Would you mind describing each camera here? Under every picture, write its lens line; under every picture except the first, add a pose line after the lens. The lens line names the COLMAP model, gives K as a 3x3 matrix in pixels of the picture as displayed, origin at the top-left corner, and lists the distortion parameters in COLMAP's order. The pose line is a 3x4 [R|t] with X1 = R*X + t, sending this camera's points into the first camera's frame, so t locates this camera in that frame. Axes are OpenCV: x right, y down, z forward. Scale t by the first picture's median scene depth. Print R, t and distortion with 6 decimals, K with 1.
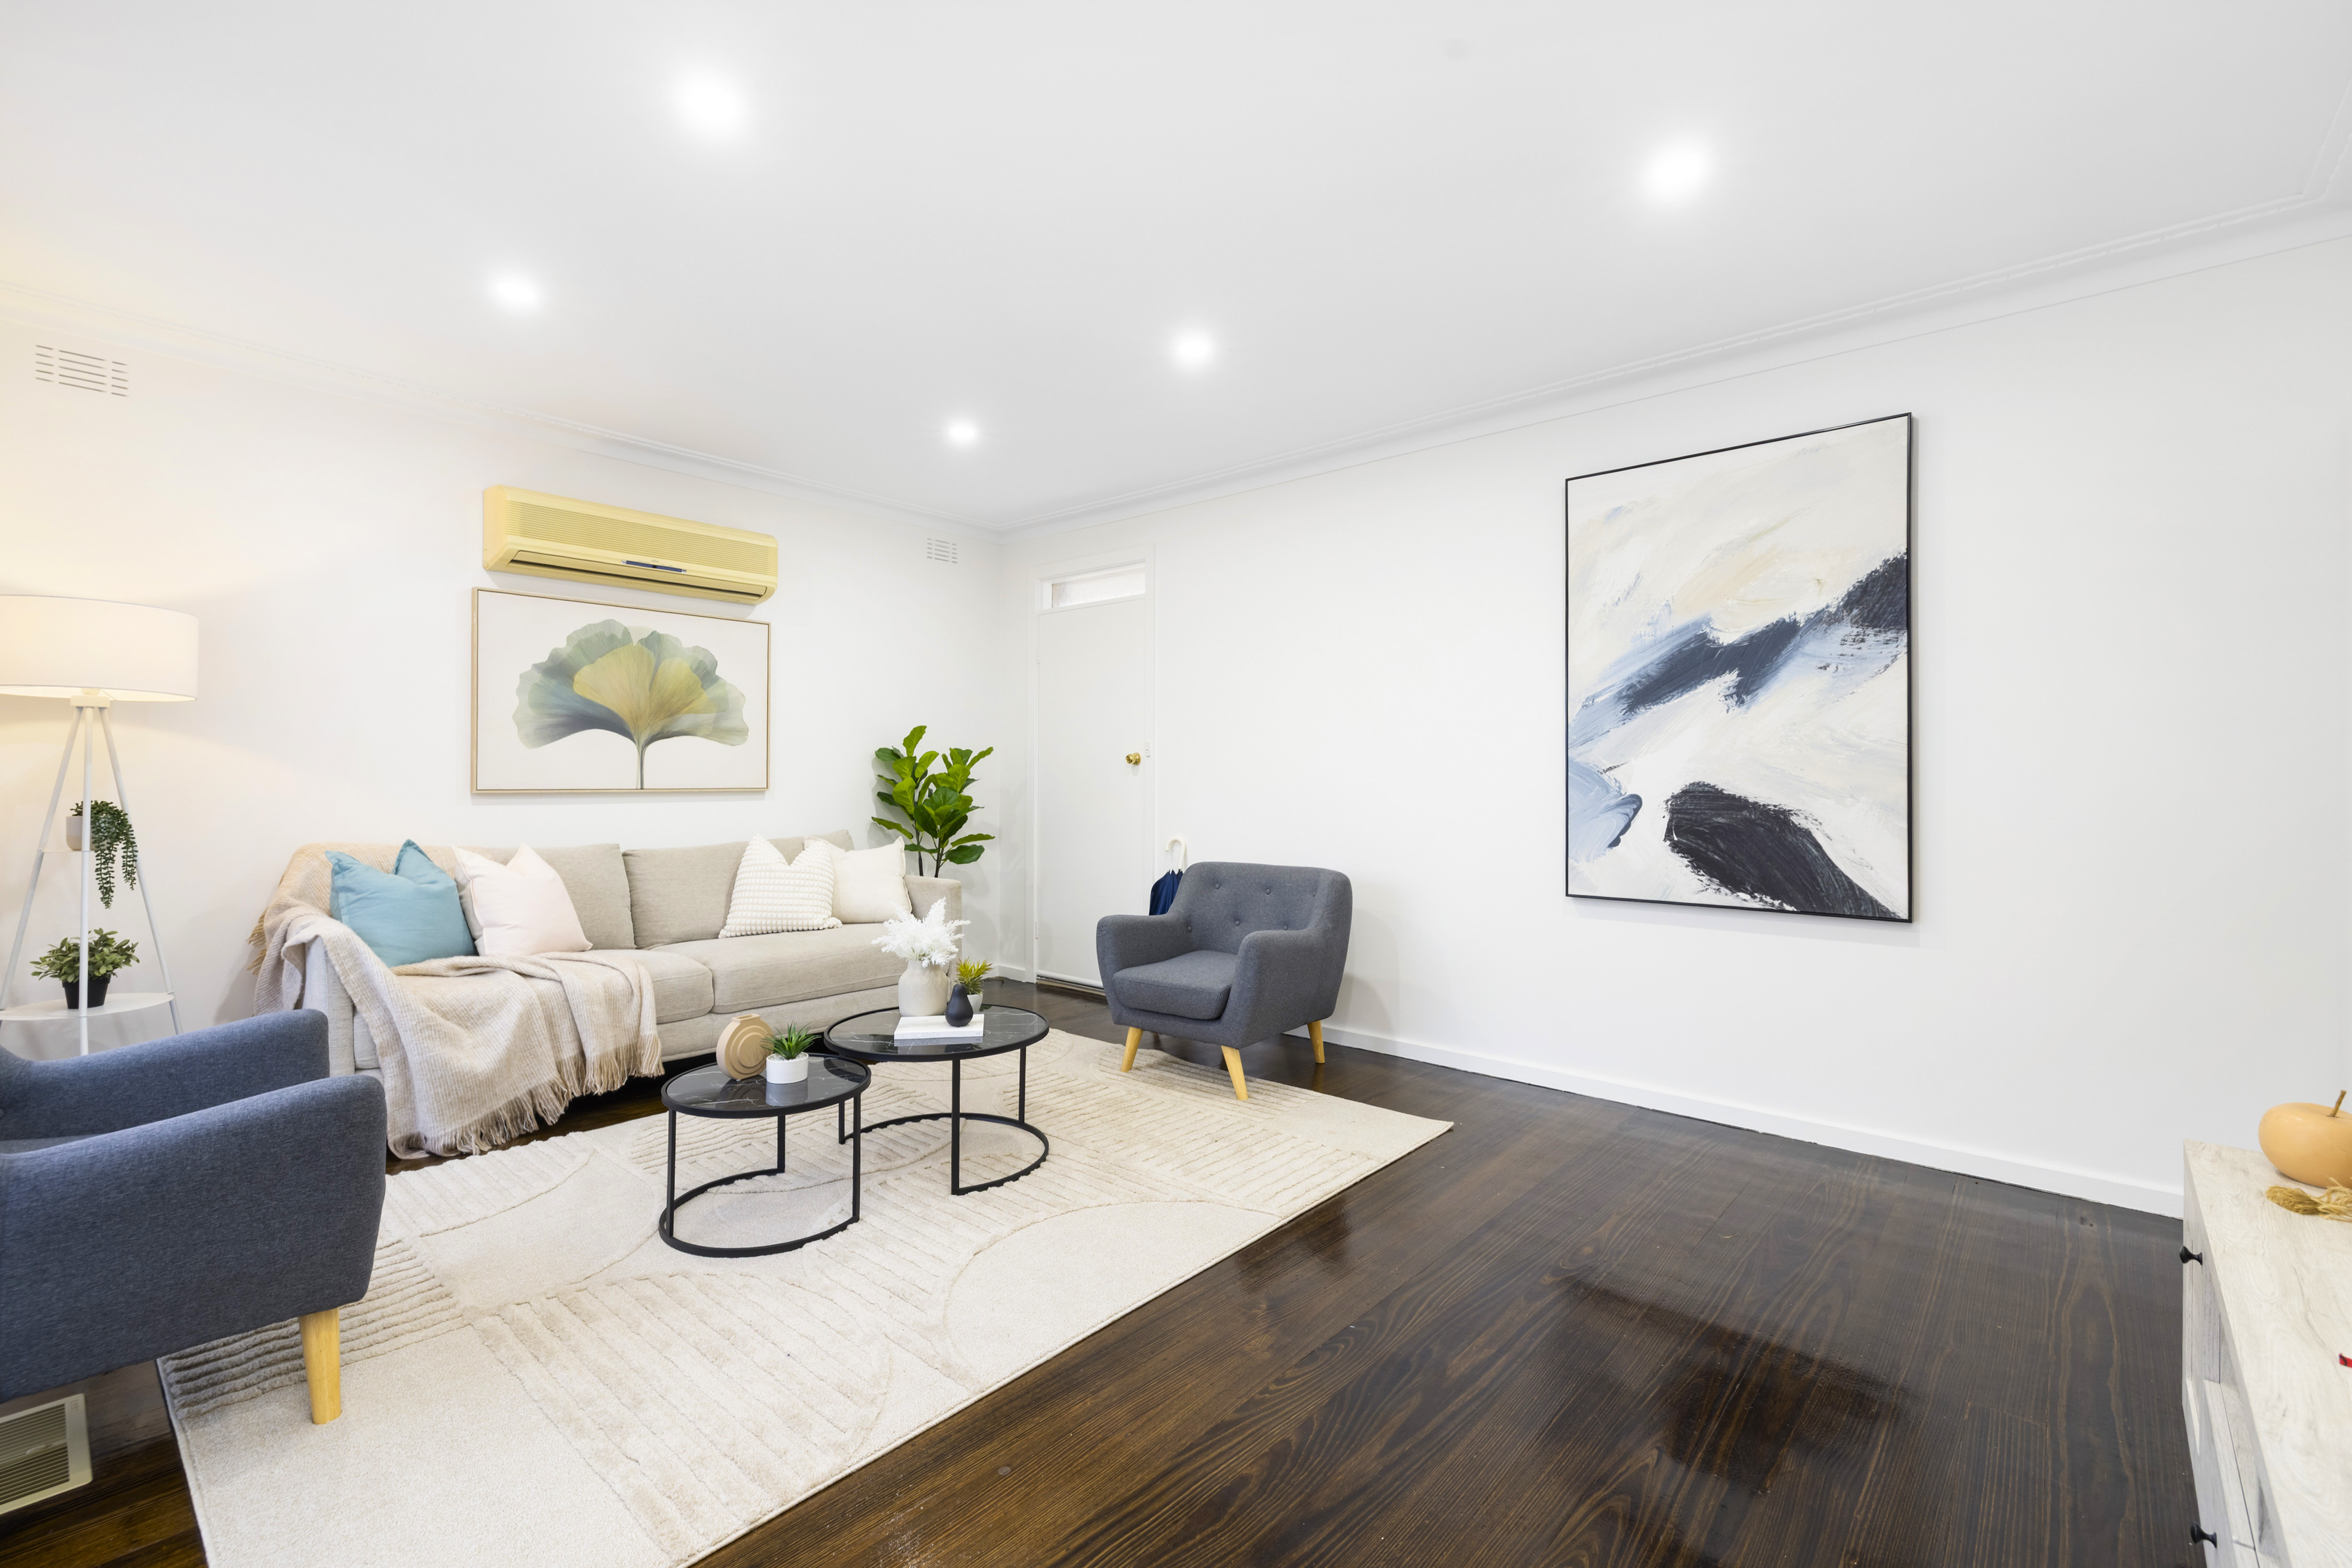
lens RADIAL K [[1044.4, 0, 1109.6], [0, 1044.4, 777.8], [0, 0, 1]] dist [0.001261, 0.000058]
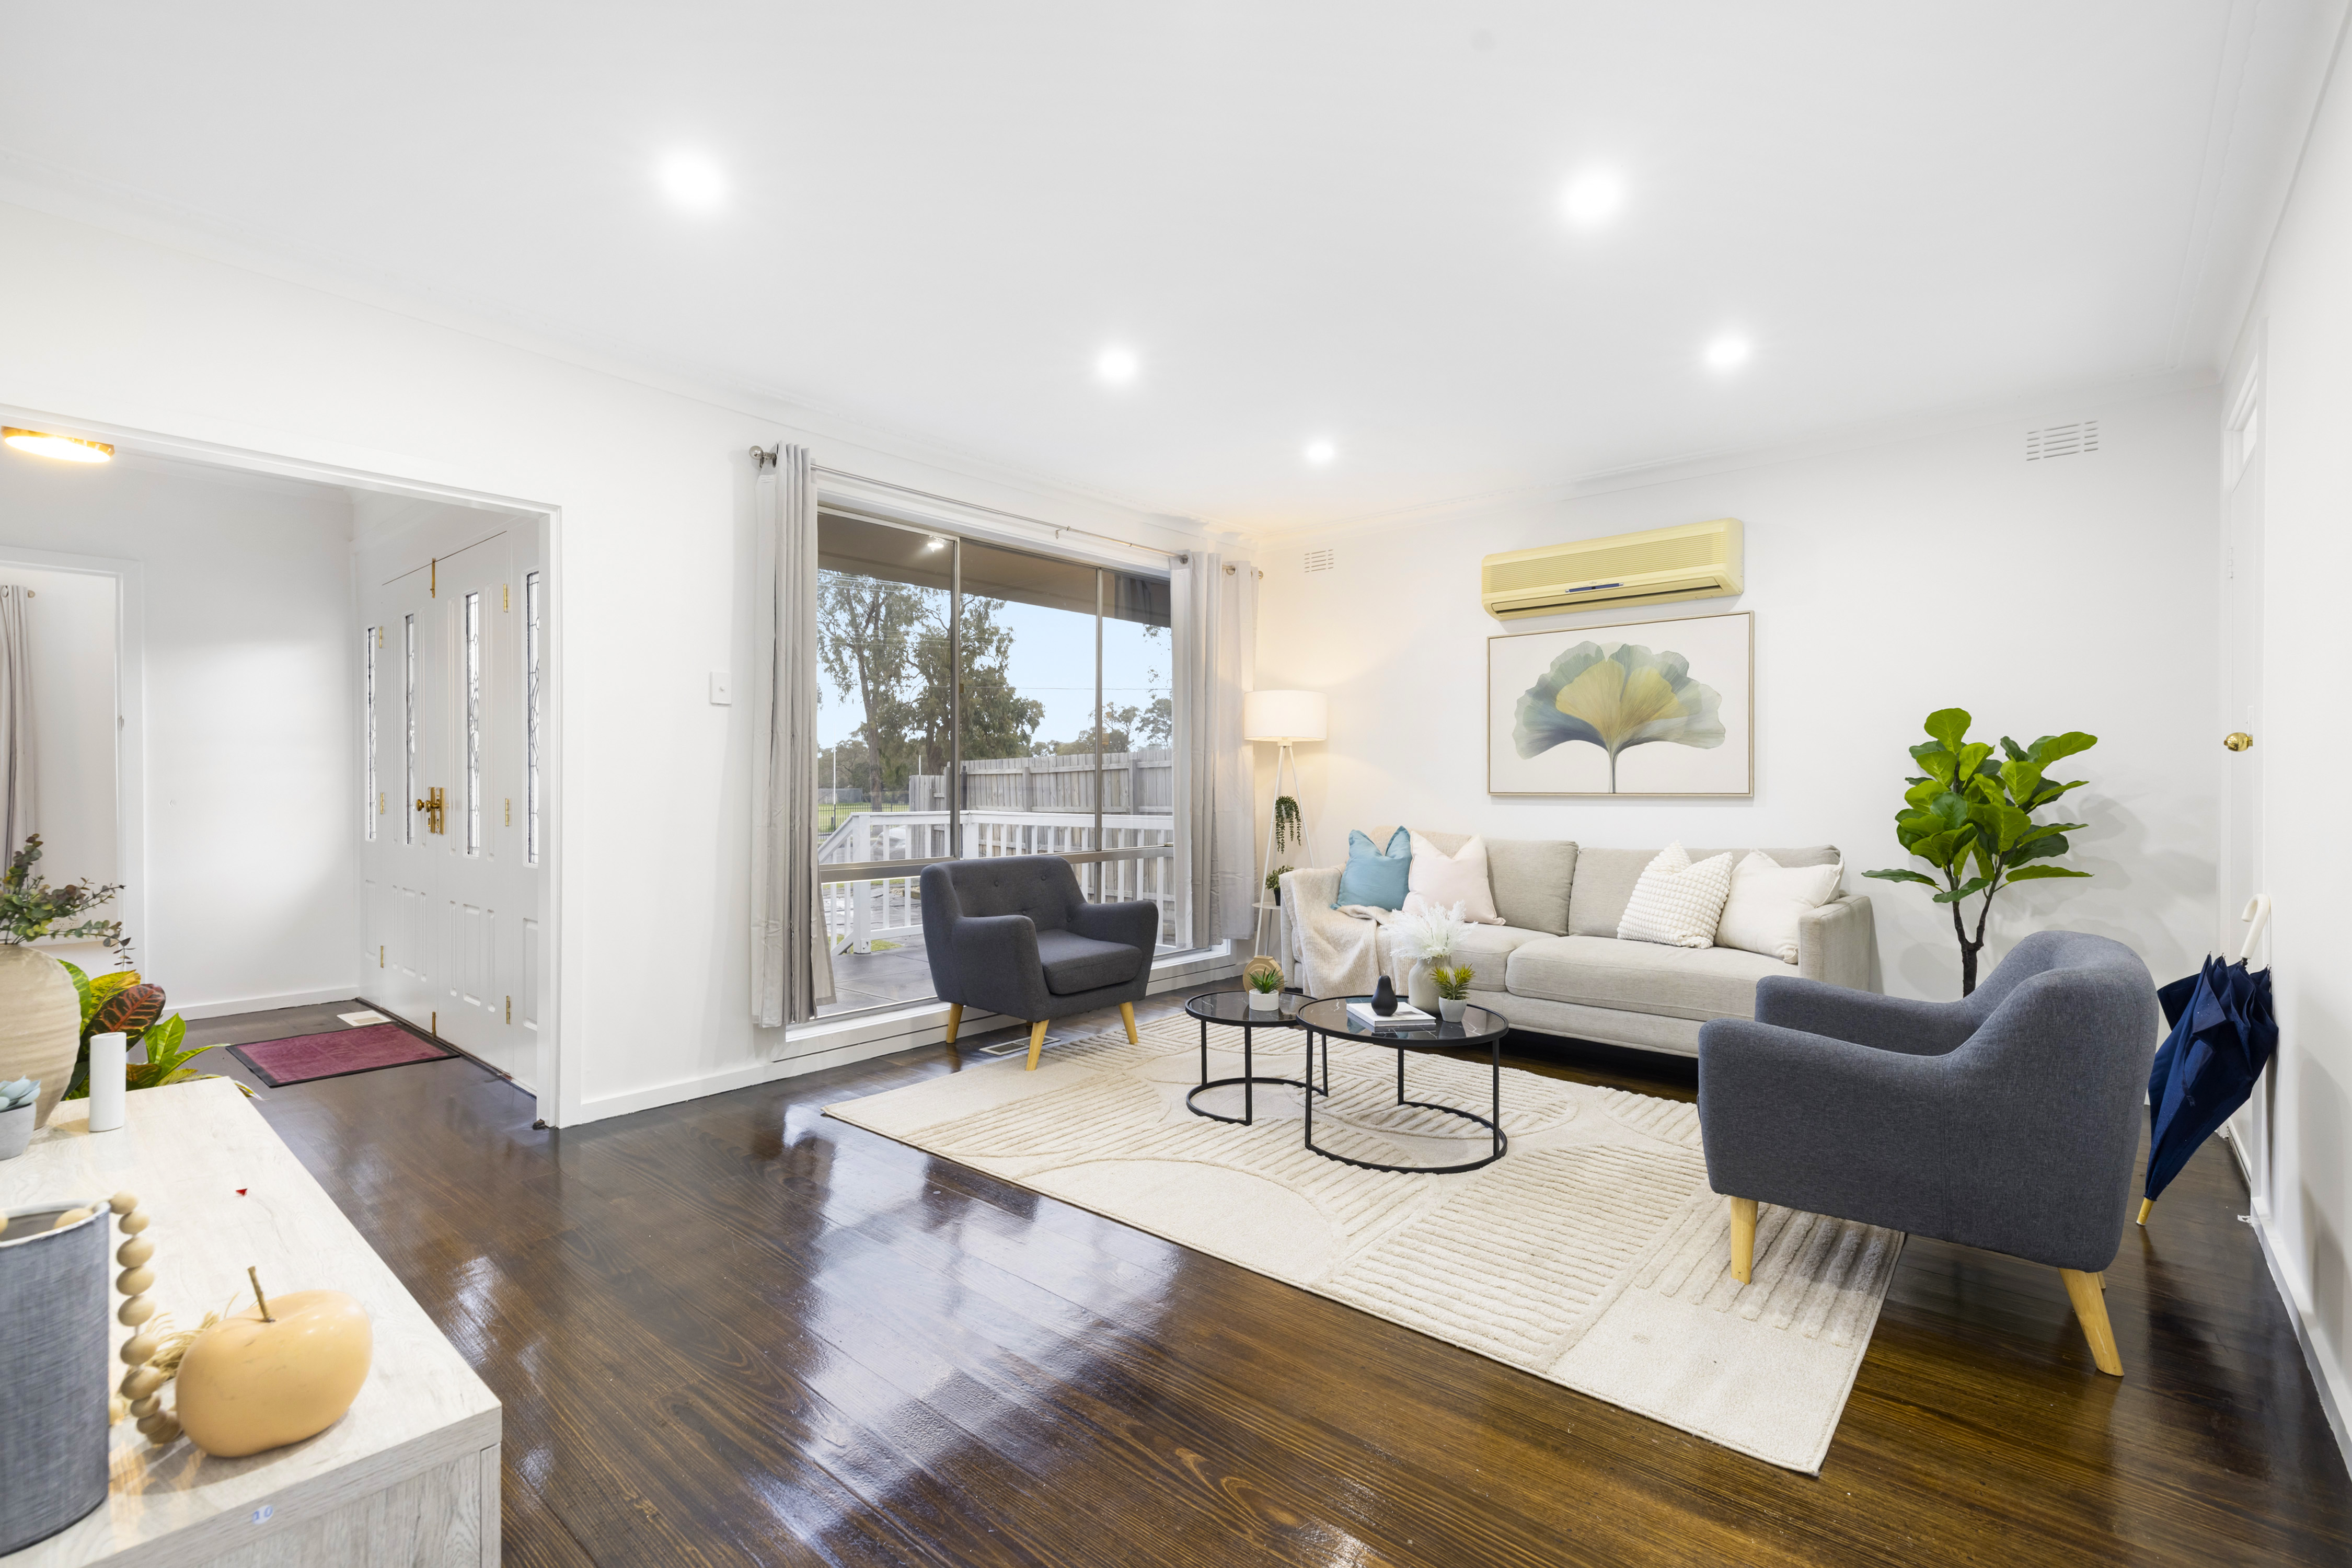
lens RADIAL K [[1023.5, 0, 1168.7], [0, 1023.5, 789.9], [0, 0, 1]] dist [0.000594, 0.000486]
pose [[0.035116, -0.001872, -0.999381, 0.605264], [-0.001488, 0.999997, -0.001925, 0.010296], [0.999382, 0.001555, 0.035113, 0.517500]]
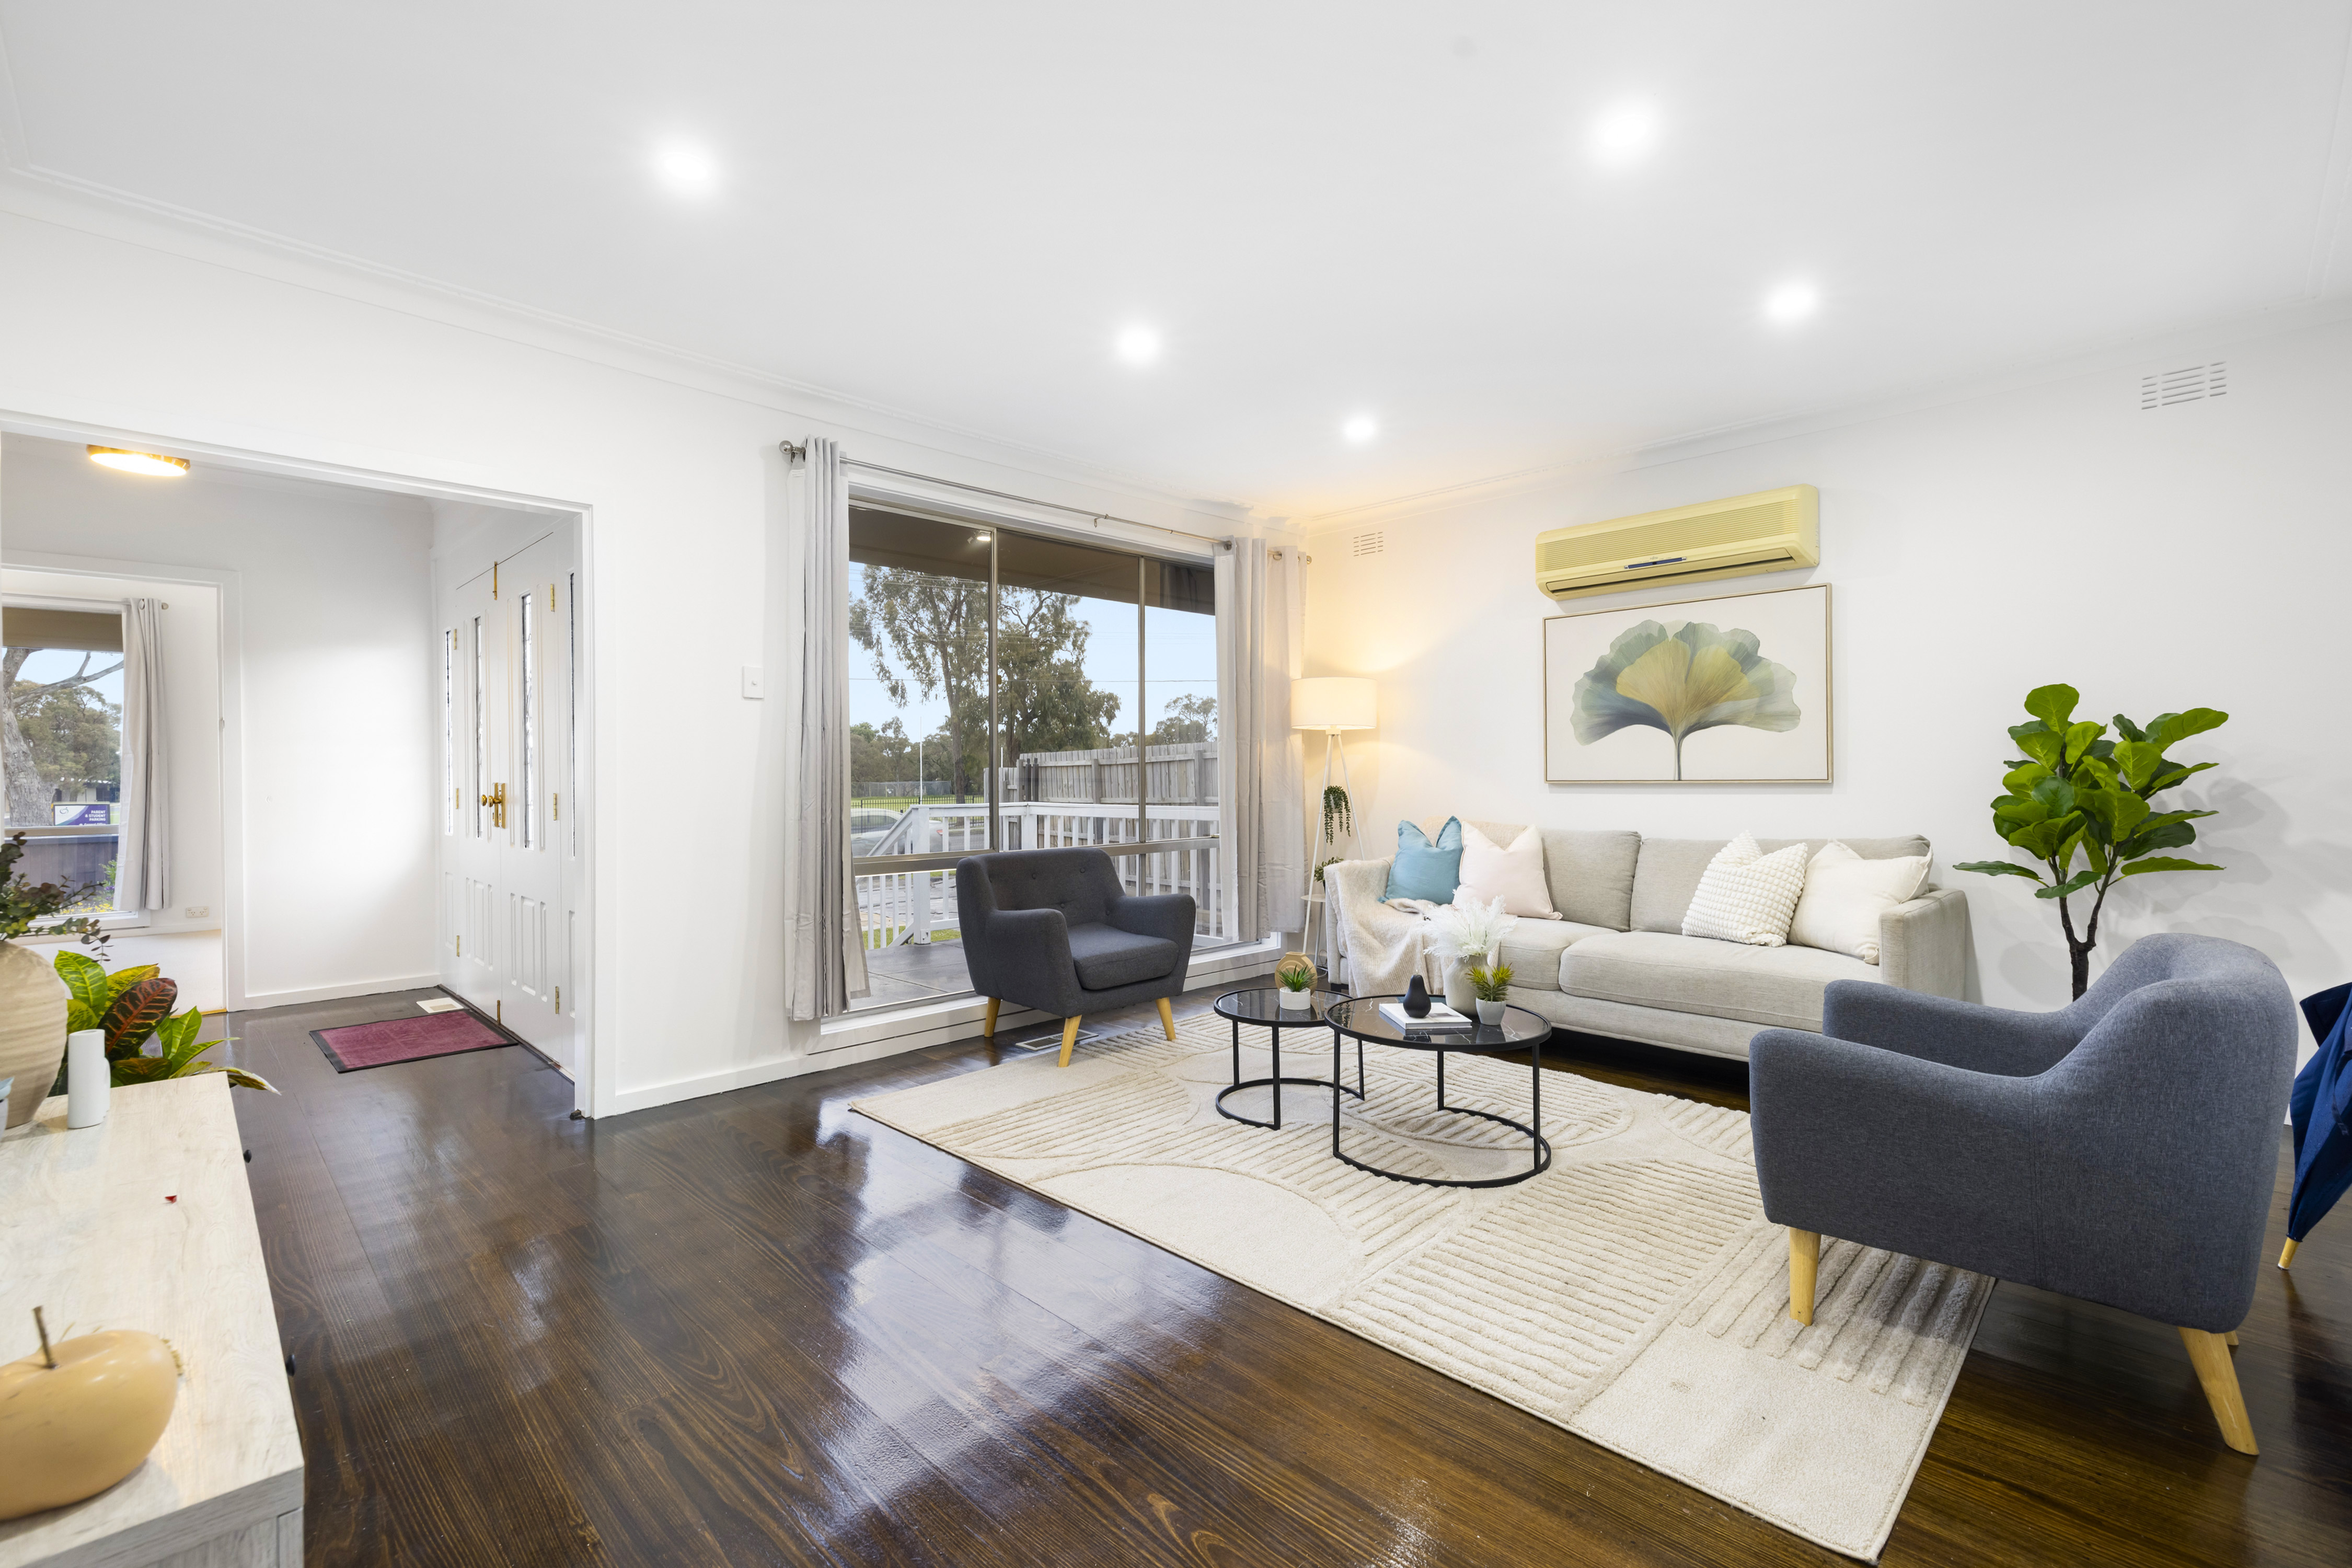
lens RADIAL K [[1013.5, 0, 1166.5], [0, 1013.5, 777.6], [0, 0, 1]] dist [0.001568, 0.000017]
pose [[-0.041821, -0.004695, -0.999114, 0.572586], [0.005648, 0.999972, -0.004936, 0.010442], [0.999109, -0.005850, -0.041794, 0.556718]]
